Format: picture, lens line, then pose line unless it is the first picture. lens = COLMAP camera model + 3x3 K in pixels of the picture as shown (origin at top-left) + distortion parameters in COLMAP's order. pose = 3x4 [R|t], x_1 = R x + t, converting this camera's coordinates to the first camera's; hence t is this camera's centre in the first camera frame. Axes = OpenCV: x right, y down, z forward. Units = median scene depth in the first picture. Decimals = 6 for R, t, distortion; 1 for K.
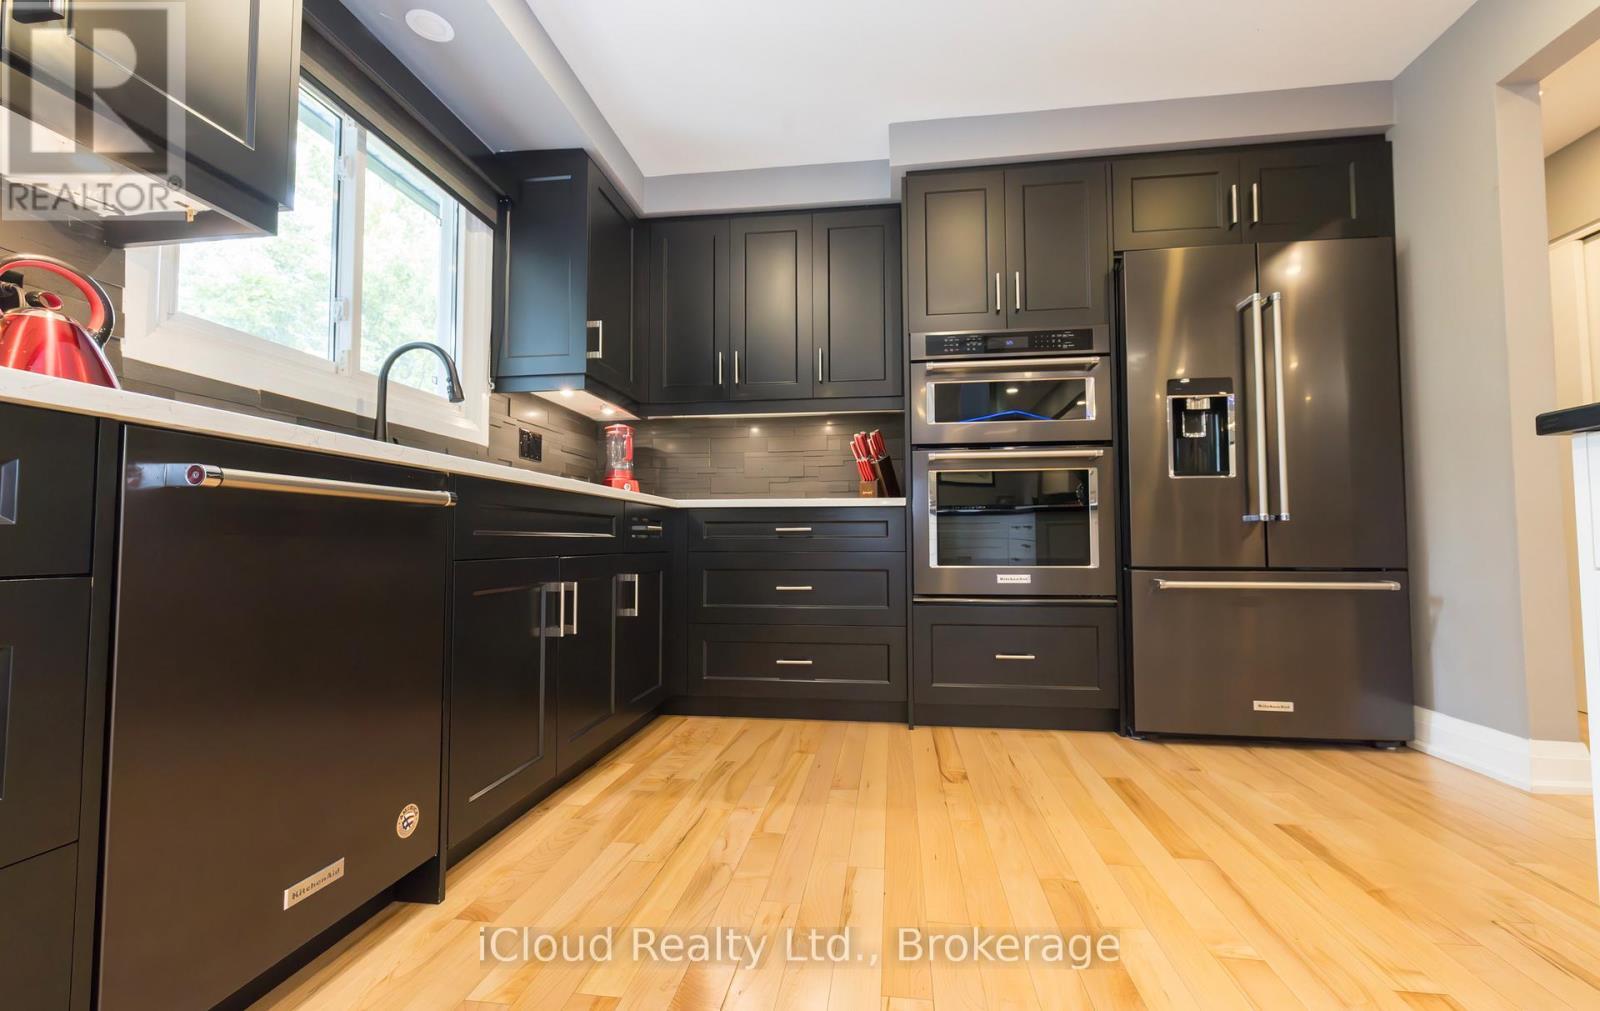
lens RADIAL K [[692.0, 0, 802.7], [0, 692.0, 506.7], [0, 0, 1]] dist [-0.001169, -0.000060]
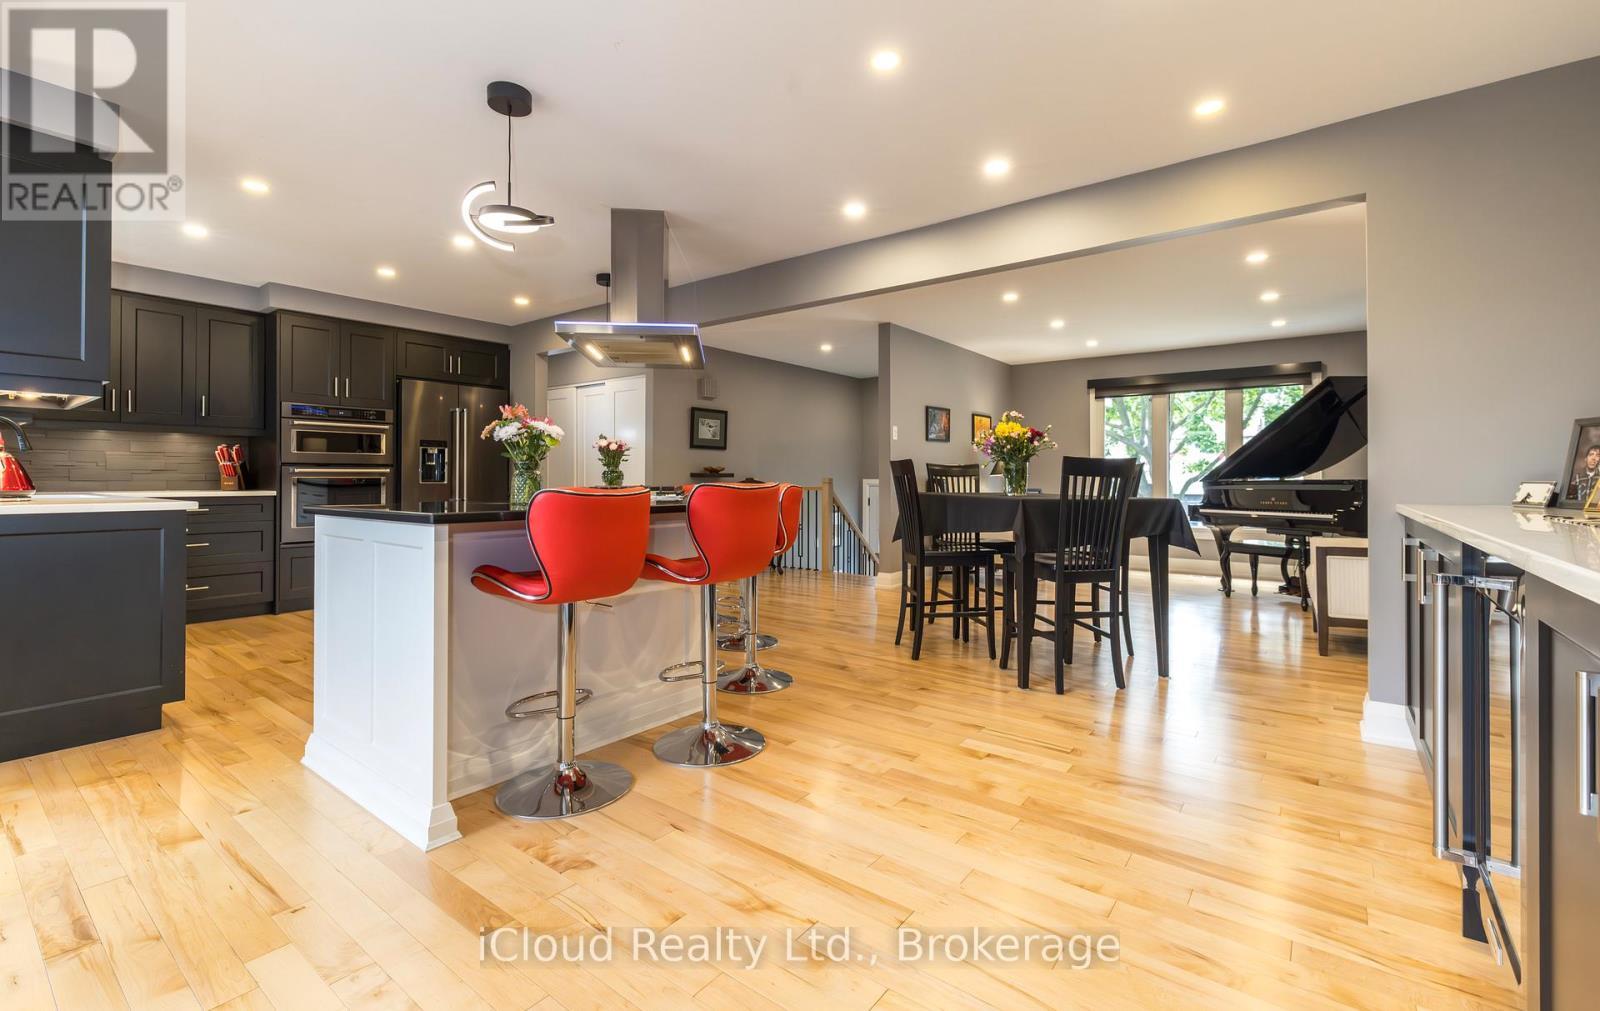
lens RADIAL K [[692.0, 0, 800.0], [0, 692.0, 488.1], [0, 0, 1]] dist [-0.001169, -0.000060]
pose [[0.508278, -0.000842, 0.861193, -0.755498], [-0.042323, 0.998767, 0.025955, -0.131425], [-0.860153, -0.049641, 0.507615, -1.172140]]
